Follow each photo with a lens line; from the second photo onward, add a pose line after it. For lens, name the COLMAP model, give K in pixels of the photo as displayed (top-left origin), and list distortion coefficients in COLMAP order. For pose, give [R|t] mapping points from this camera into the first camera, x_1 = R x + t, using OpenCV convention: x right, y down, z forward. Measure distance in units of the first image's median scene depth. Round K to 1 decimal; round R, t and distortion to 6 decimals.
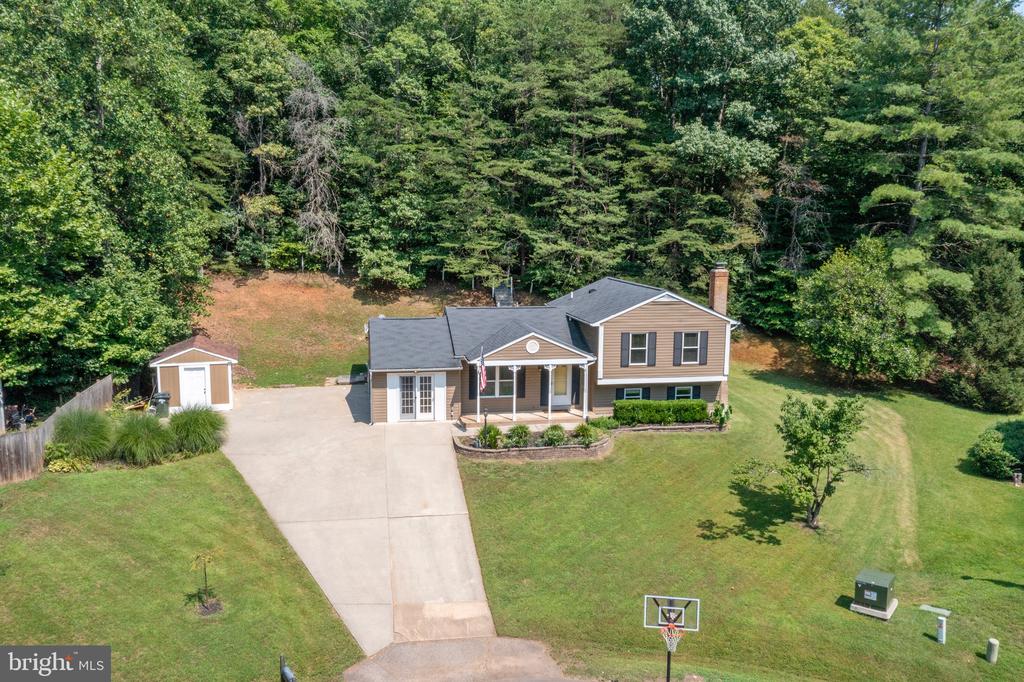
lens RADIAL K [[813.6, 0, 518.4], [0, 813.6, 342.2], [0, 0, 1]] dist [-0.010416, 0.010756]
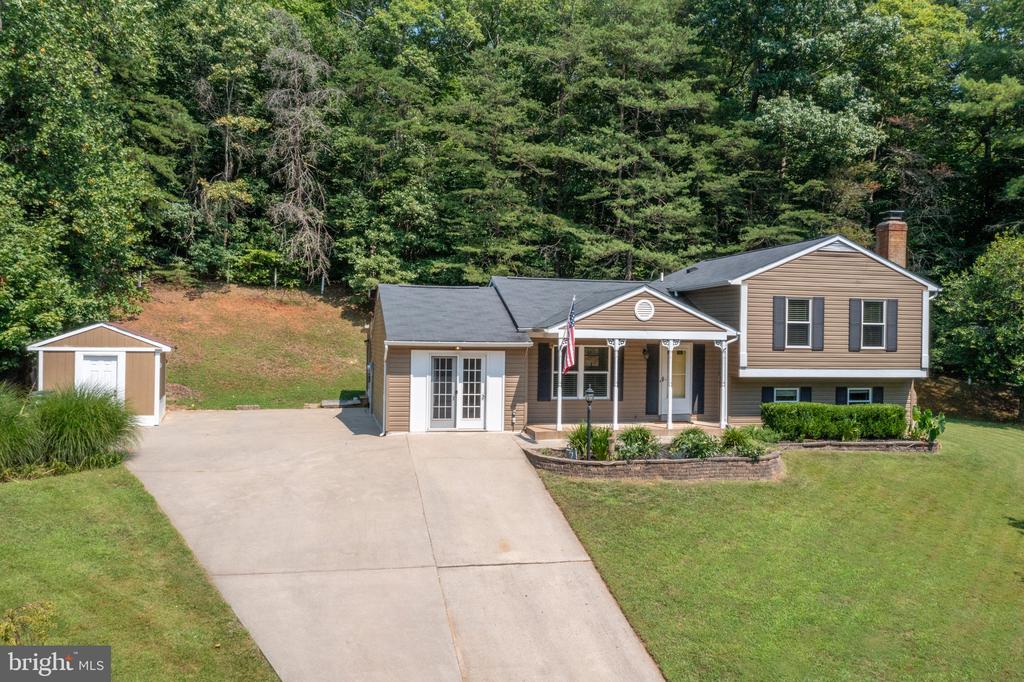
lens RADIAL K [[813.6, 0, 518.3], [0, 813.6, 344.9], [0, 0, 1]] dist [-0.010416, 0.010756]
pose [[0.999312, 0.004089, 0.036849, -0.099457], [0.001071, 0.990302, -0.138925, 0.115578], [-0.037059, 0.138869, 0.989617, 0.371744]]
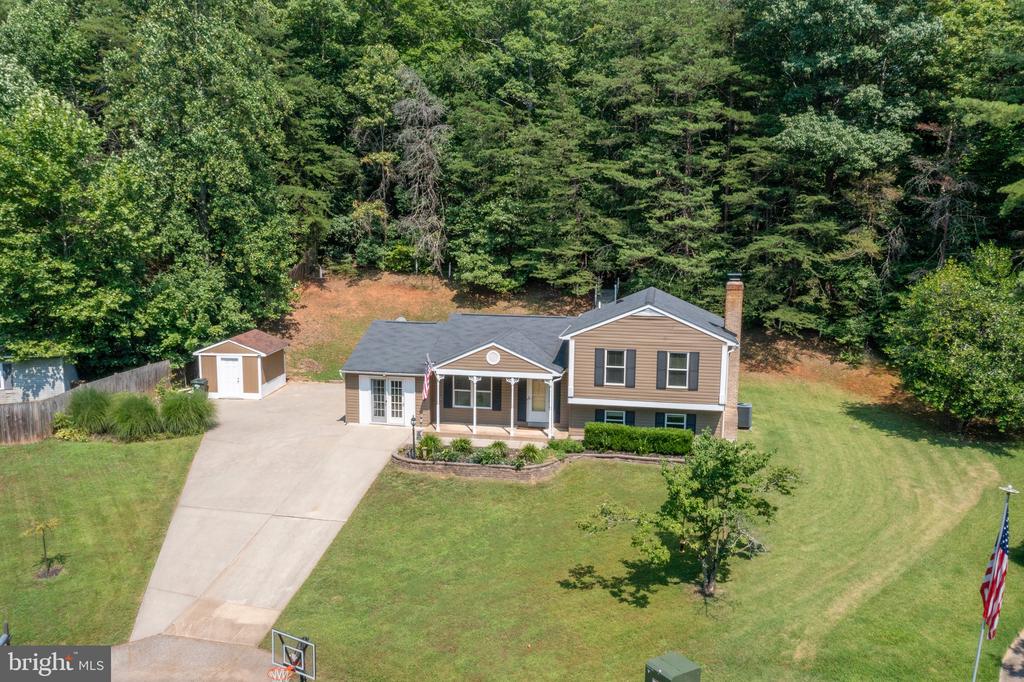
lens RADIAL K [[813.6, 0, 516.1], [0, 813.6, 343.1], [0, 0, 1]] dist [-0.010416, 0.010756]
pose [[0.929806, 0.054196, -0.364038, 0.374009], [-0.055957, 0.998417, 0.005717, -0.017678], [0.363772, 0.015054, 0.931366, 0.120455]]
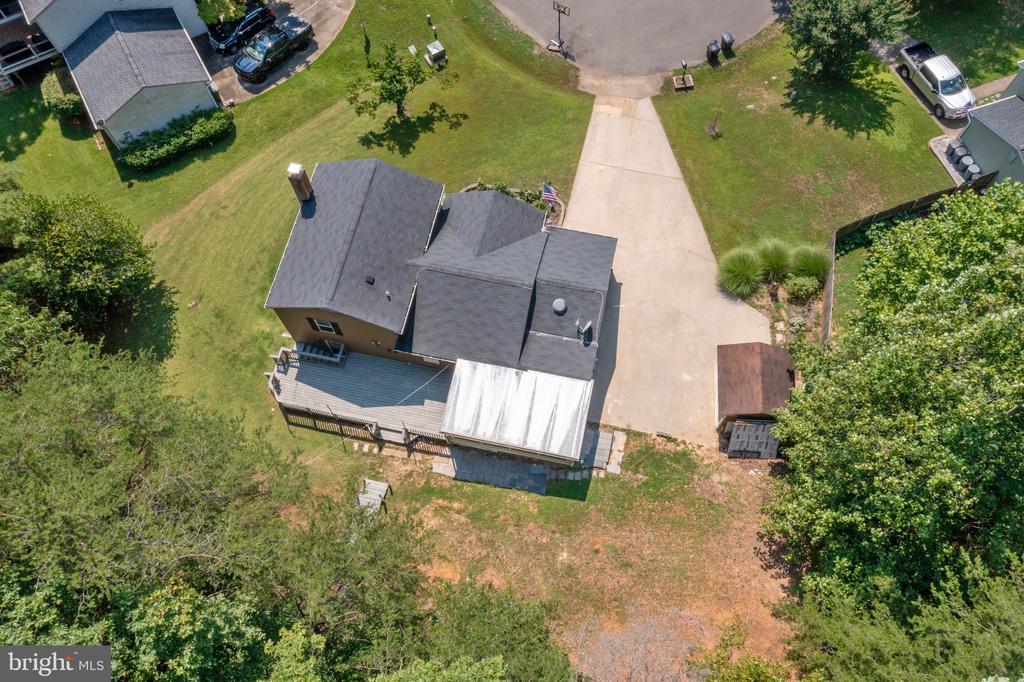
lens RADIAL K [[813.6, 0, 519.2], [0, 813.6, 339.0], [0, 0, 1]] dist [-0.010416, 0.010756]
pose [[-0.919822, -0.361054, 0.153515, -0.278161], [0.055831, 0.266845, 0.962121, -1.101780], [-0.388342, 0.893551, -0.225292, 1.412302]]
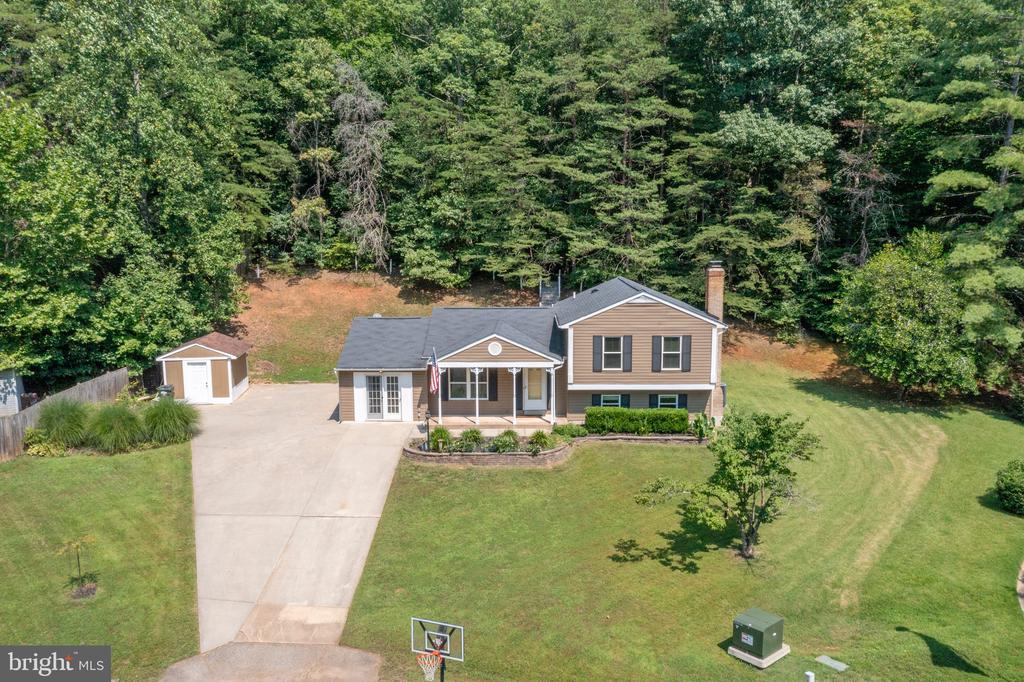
lens RADIAL K [[813.6, 0, 516.6], [0, 813.6, 342.4], [0, 0, 1]] dist [-0.010416, 0.010756]
pose [[0.977533, 0.016979, -0.210097, 0.237747], [-0.016664, 0.999856, 0.003270, -0.005348], [0.210122, 0.000304, 0.977675, 0.056337]]
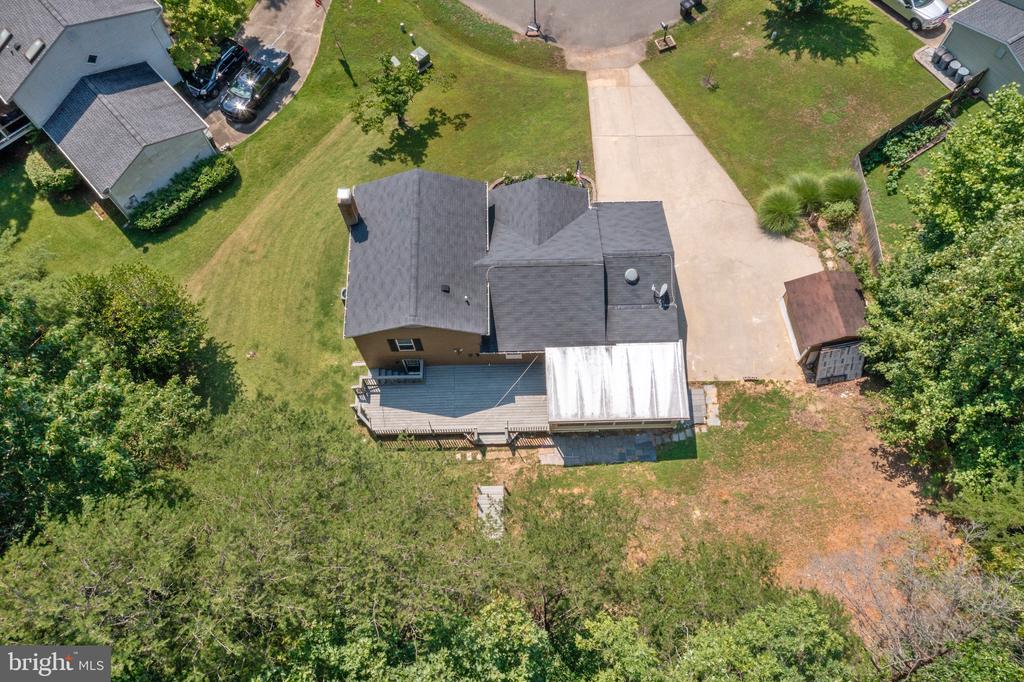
lens RADIAL K [[813.6, 0, 520.2], [0, 813.6, 338.1], [0, 0, 1]] dist [-0.010416, 0.010756]
pose [[-0.985010, -0.157634, 0.070051, -0.079994], [0.027567, 0.257025, 0.966012, -1.109669], [-0.170281, 0.953462, -0.248826, 1.489242]]
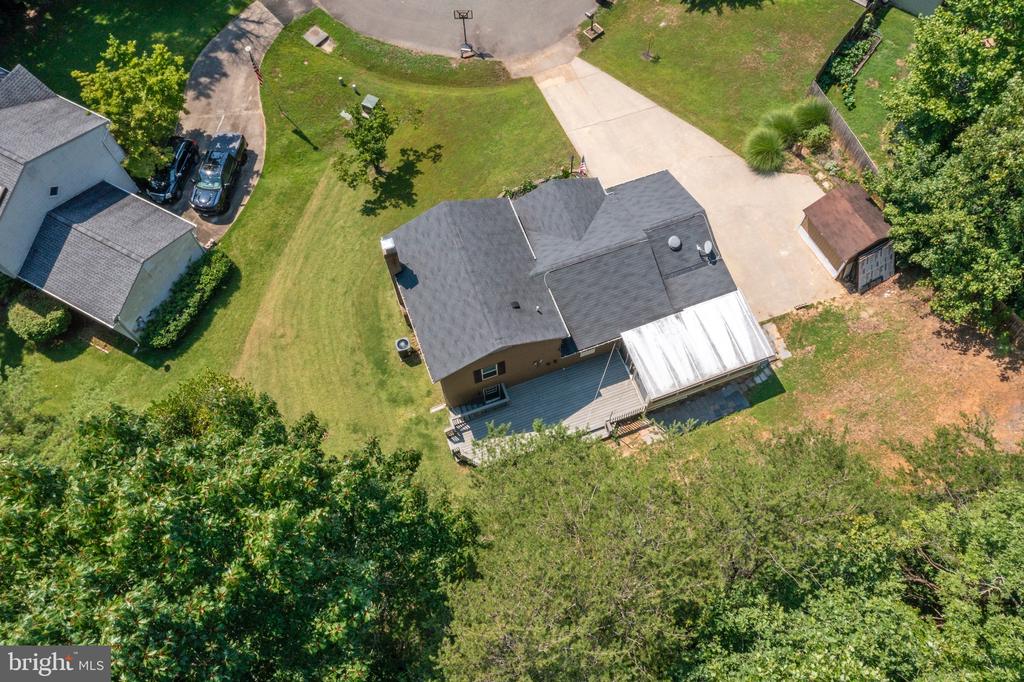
lens RADIAL K [[813.6, 0, 520.8], [0, 813.6, 337.8], [0, 0, 1]] dist [-0.010416, 0.010756]
pose [[-0.987248, 0.145508, -0.064573, 0.176102], [-0.020313, 0.287170, 0.957664, -1.112070], [0.157891, 0.946763, -0.280553, 1.521584]]
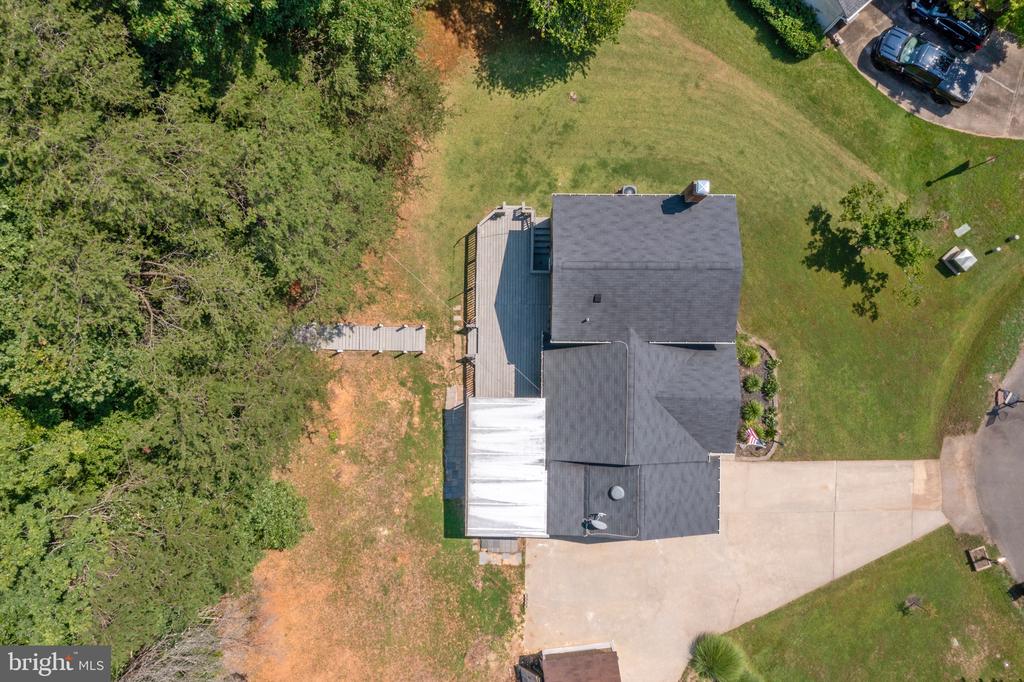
lens RADIAL K [[813.6, 0, 514.0], [0, 813.6, 342.3], [0, 0, 1]] dist [-0.010416, 0.010756]
pose [[0.202044, -0.979367, -0.004180, 0.033340], [0.148837, 0.026487, 0.988507, -1.123615], [-0.968001, -0.200344, 0.151118, 1.105373]]
